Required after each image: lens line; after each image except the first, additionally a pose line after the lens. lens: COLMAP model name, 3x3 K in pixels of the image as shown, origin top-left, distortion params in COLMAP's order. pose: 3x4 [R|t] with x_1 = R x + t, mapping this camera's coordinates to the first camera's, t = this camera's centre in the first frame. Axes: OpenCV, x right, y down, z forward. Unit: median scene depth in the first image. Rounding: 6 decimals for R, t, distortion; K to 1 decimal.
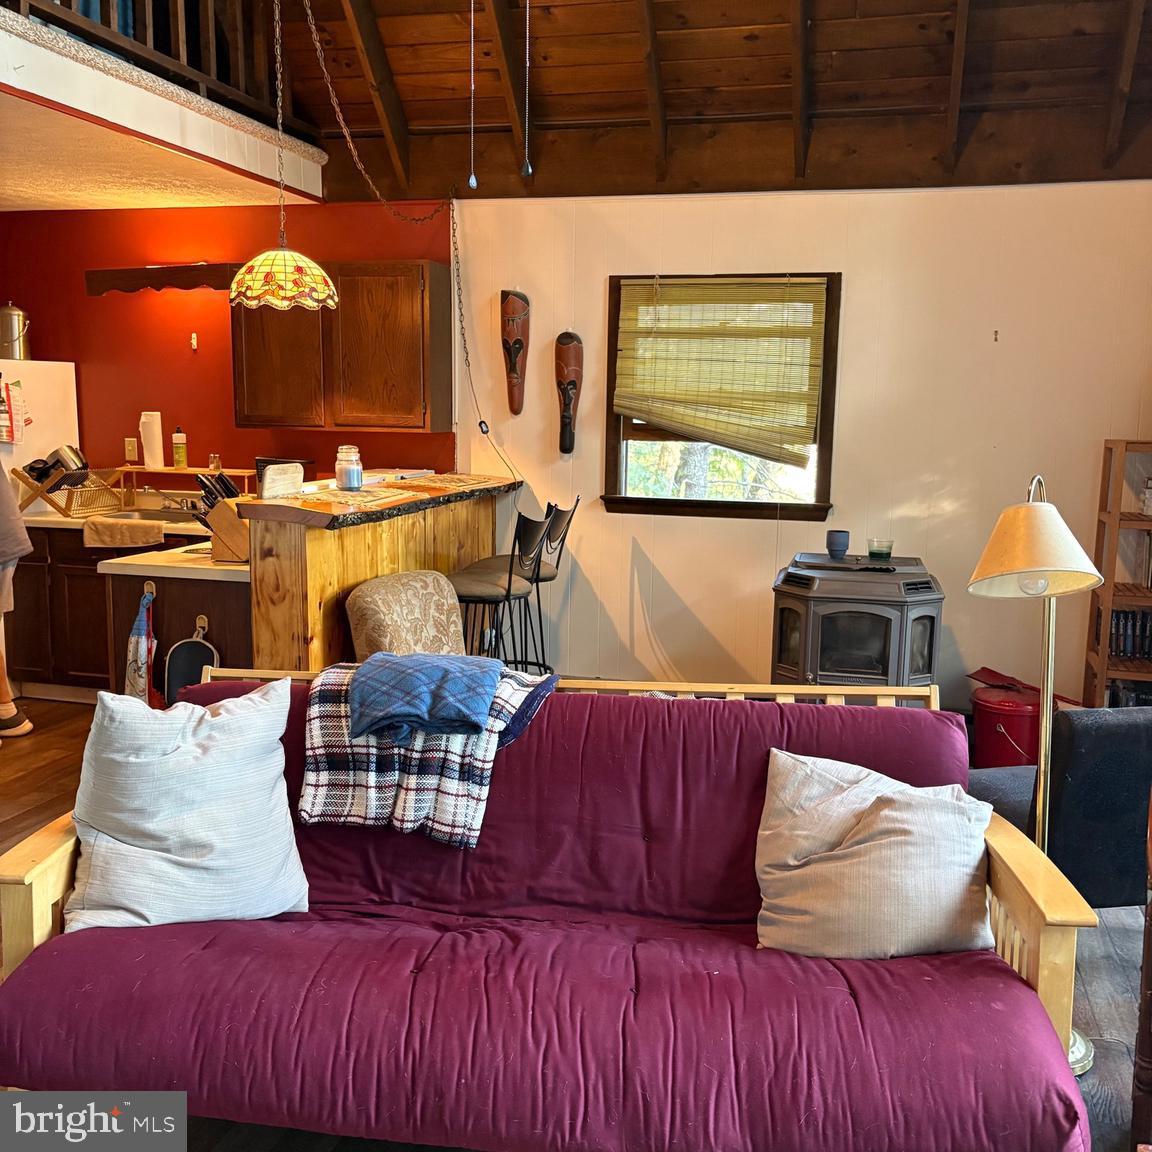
lens RADIAL K [[1166.8, 0, 577.1], [0, 1166.8, 574.1], [0, 0, 1]] dist [0.021337, 0.000000]
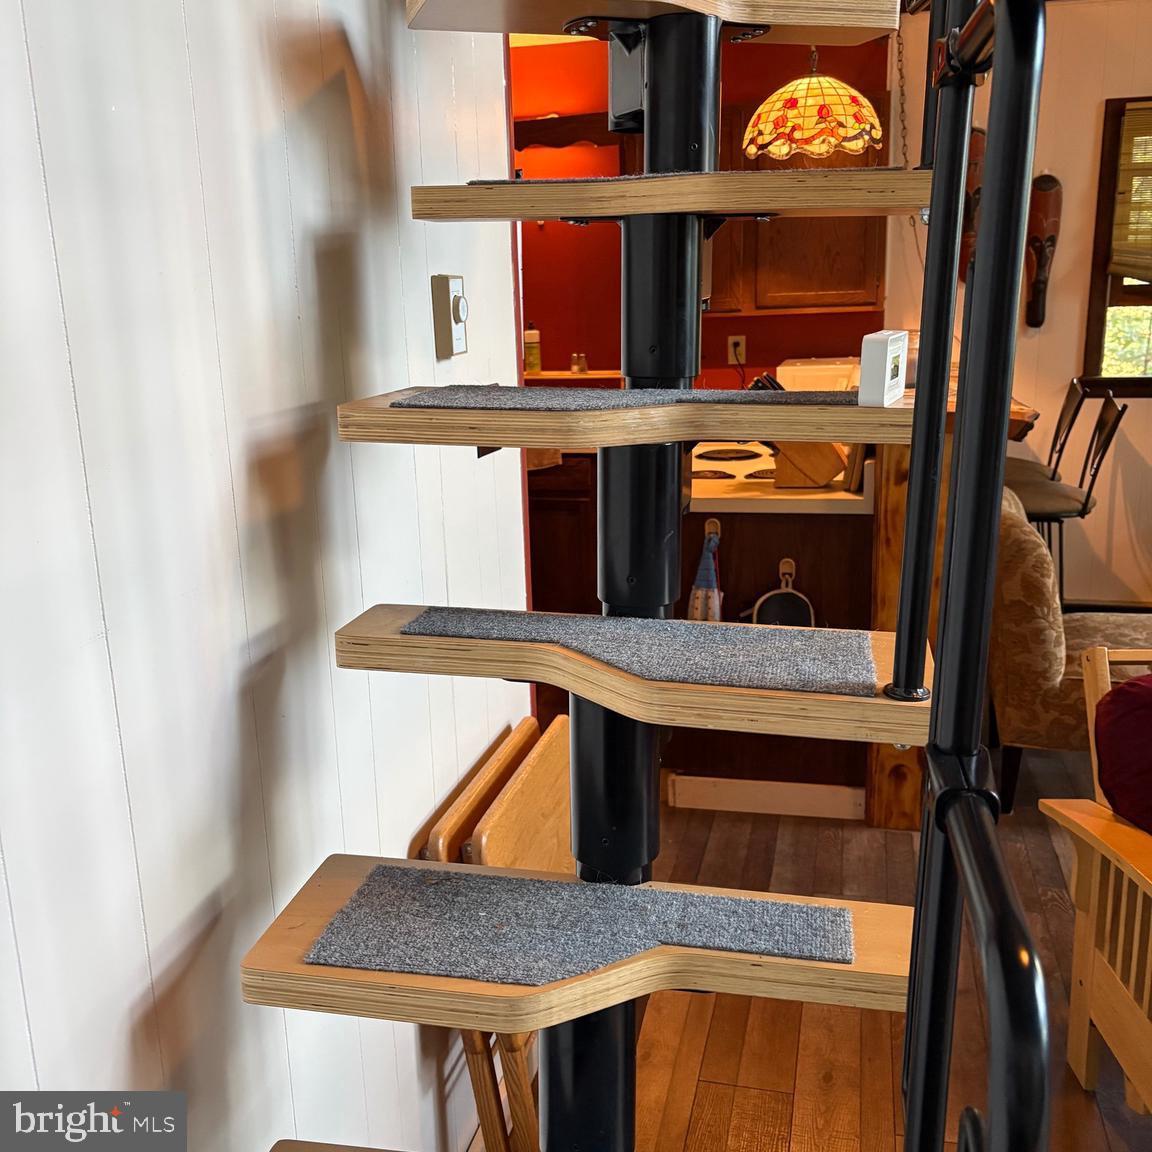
lens RADIAL K [[1166.8, 0, 575.4], [0, 1166.8, 574.6], [0, 0, 1]] dist [0.021337, 0.000000]
pose [[0.997985, -0.059768, 0.021323, -0.456876], [0.057383, 0.993442, 0.098899, -0.037905], [-0.027094, -0.097476, 0.994869, 0.211471]]
